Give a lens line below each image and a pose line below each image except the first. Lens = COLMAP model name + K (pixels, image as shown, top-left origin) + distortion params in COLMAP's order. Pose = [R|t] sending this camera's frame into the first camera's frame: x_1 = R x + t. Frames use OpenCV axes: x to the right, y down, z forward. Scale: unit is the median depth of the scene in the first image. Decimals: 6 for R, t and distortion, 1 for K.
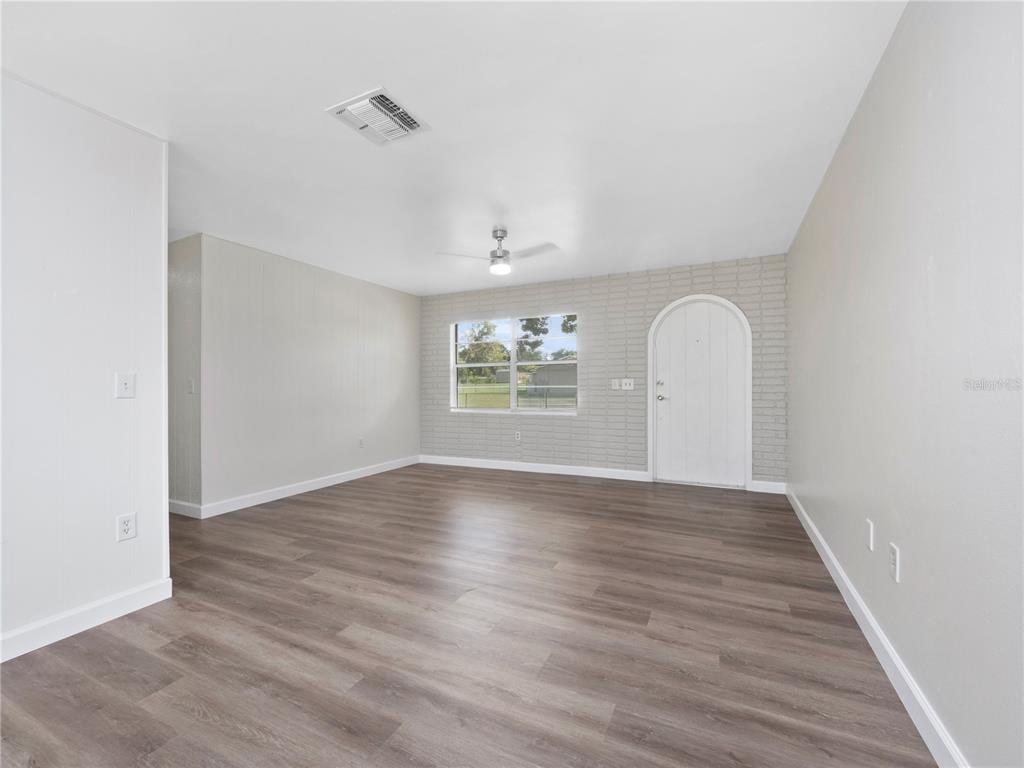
lens RADIAL K [[437.2, 0, 512.0], [0, 437.2, 384.0], [0, 0, 1]] dist [0.022595, -0.026010]
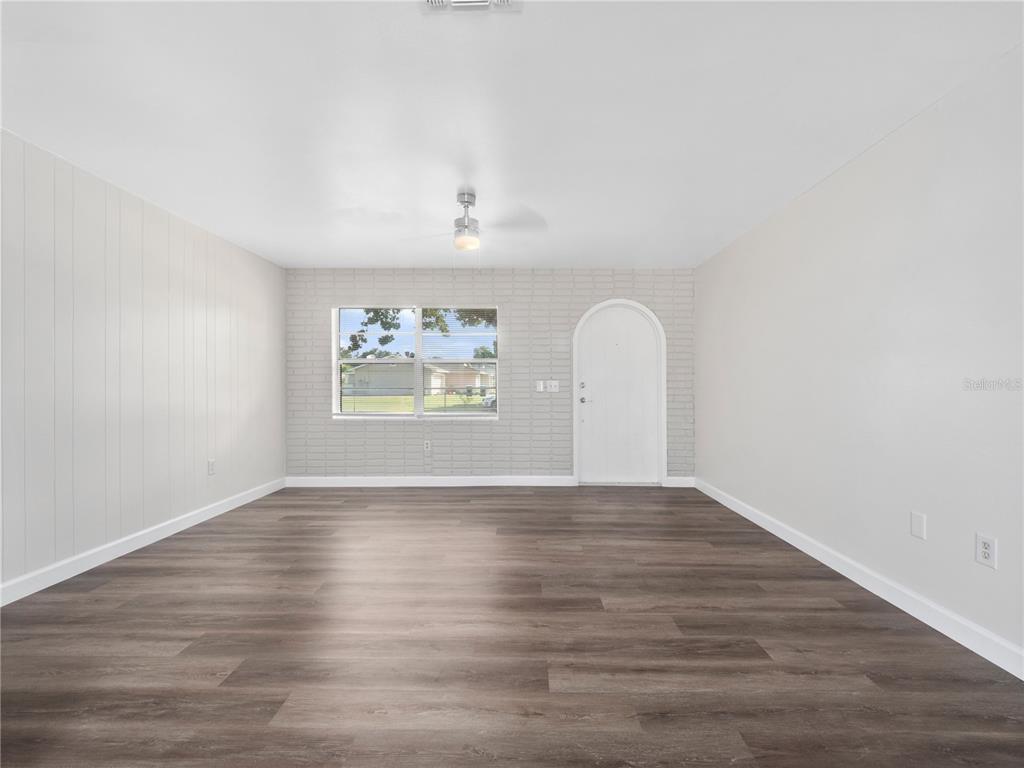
lens RADIAL K [[439.9, 0, 522.8], [0, 439.9, 390.3], [0, 0, 1]] dist [-0.002775, -0.000863]
pose [[0.901658, 0.003226, 0.432439, -0.300005], [-0.008603, 0.999908, 0.010478, 0.000139], [-0.432365, -0.013168, 0.901602, 0.236973]]
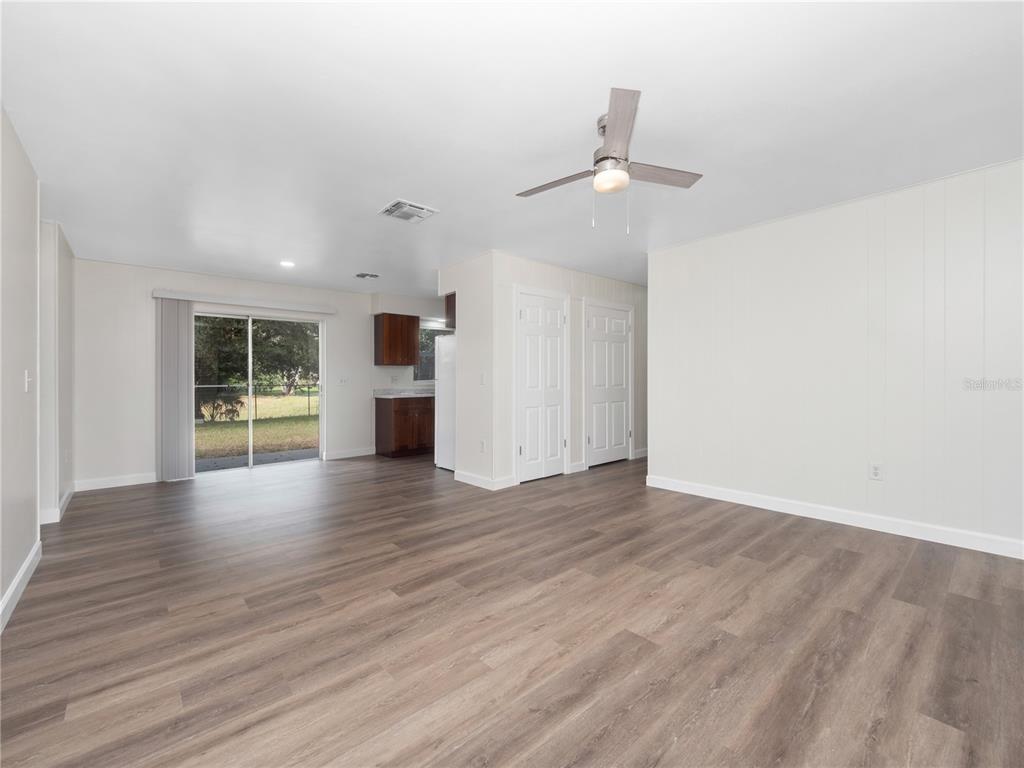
lens RADIAL K [[435.4, 0, 503.5], [0, 435.4, 386.4], [0, 0, 1]] dist [-0.001612, -0.000835]
pose [[-0.398483, 0.025166, -0.916831, 0.586474], [0.013300, 0.999677, 0.021659, -0.003577], [0.917079, -0.003563, -0.398689, 1.149457]]
